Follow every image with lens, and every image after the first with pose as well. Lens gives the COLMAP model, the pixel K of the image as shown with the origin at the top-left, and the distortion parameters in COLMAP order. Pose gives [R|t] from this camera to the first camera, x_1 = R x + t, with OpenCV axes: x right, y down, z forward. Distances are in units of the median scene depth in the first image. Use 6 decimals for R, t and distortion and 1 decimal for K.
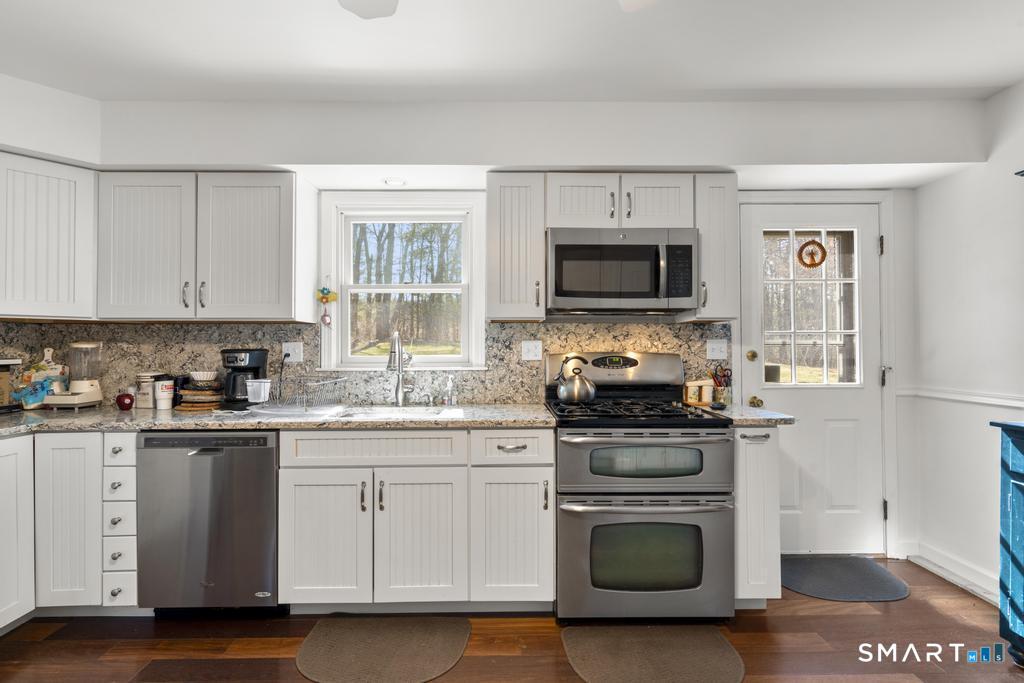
lens RADIAL K [[472.0, 0, 508.6], [0, 472.0, 341.1], [0, 0, 1]] dist [-0.001688, 0.003353]
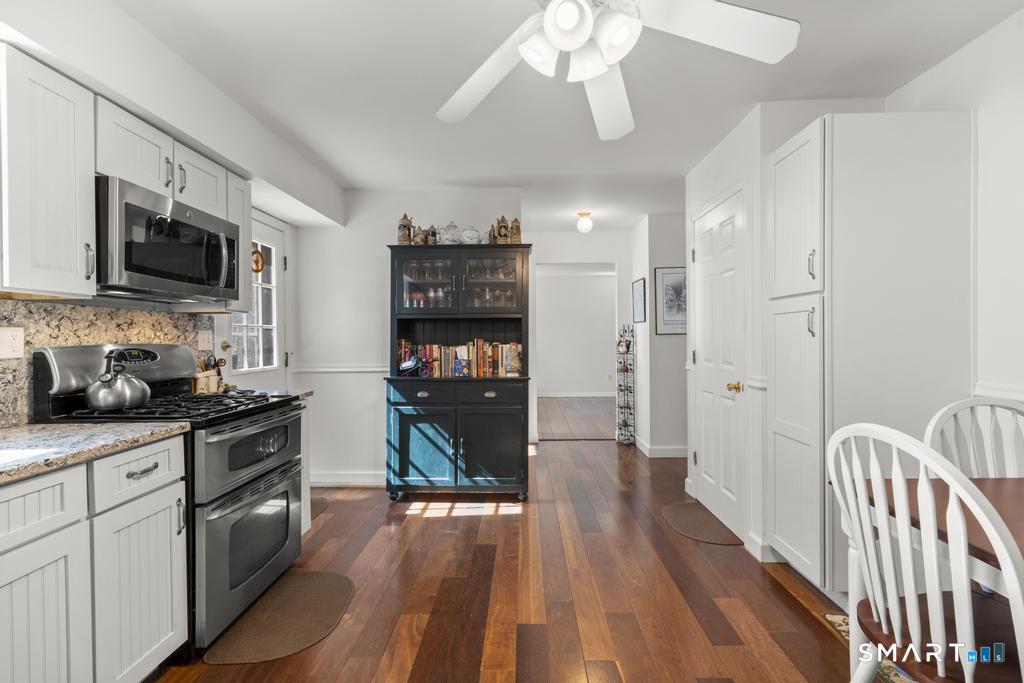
lens RADIAL K [[472.0, 0, 509.3], [0, 472.0, 340.7], [0, 0, 1]] dist [-0.001688, 0.003353]
pose [[0.042691, -0.004087, 0.999080, -0.549040], [-0.003331, 0.999985, 0.004233, 0.011952], [-0.999083, -0.003509, 0.042677, 0.302953]]
